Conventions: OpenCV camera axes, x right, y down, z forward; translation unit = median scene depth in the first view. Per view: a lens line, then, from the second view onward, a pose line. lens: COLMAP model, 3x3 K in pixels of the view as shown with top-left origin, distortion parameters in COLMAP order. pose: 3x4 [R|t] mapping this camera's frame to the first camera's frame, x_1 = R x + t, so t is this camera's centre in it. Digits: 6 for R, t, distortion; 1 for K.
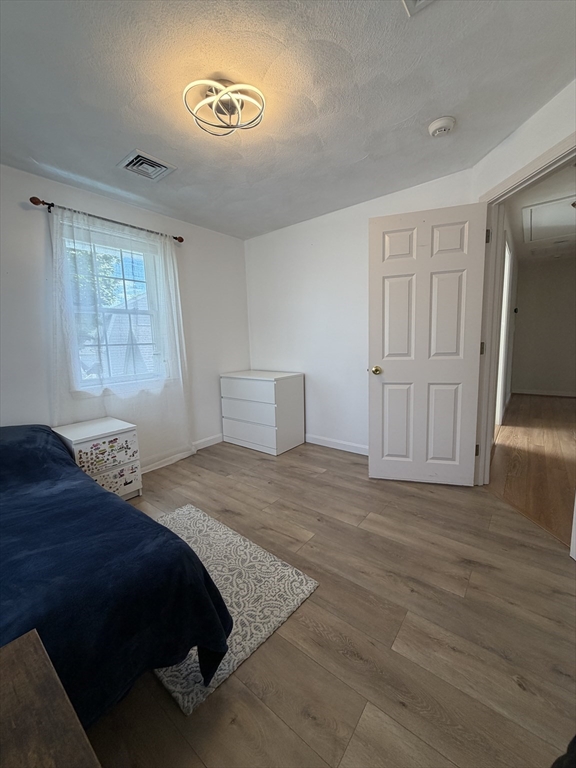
lens RADIAL K [[309.5, 0, 290.3], [0, 309.5, 378.7], [0, 0, 1]] dist [0.000040, 0.000013]
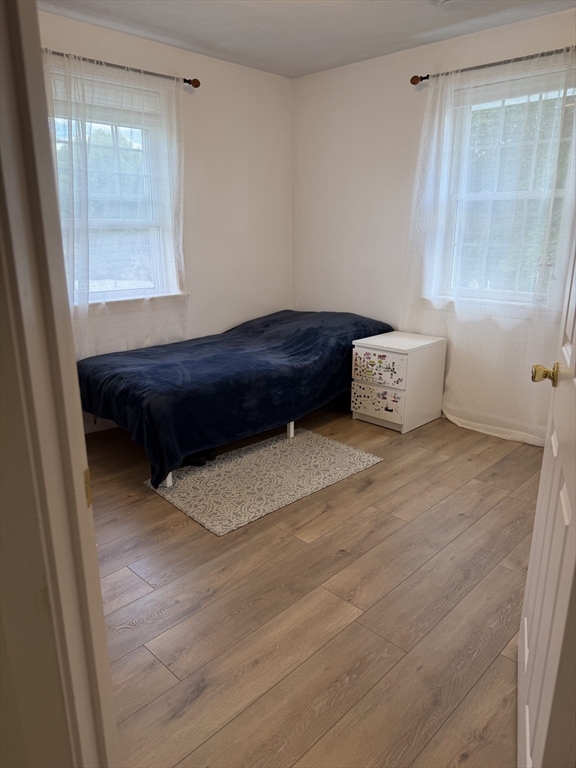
lens RADIAL K [[539.0, 0, 287.7], [0, 539.0, 386.6], [0, 0, 1]] dist [0.097560, -0.110680]
pose [[-0.106741, 0.309503, -0.944888, 0.972058], [-0.123443, 0.938840, 0.321467, -0.189815], [0.986594, 0.150954, -0.062007, 0.832911]]
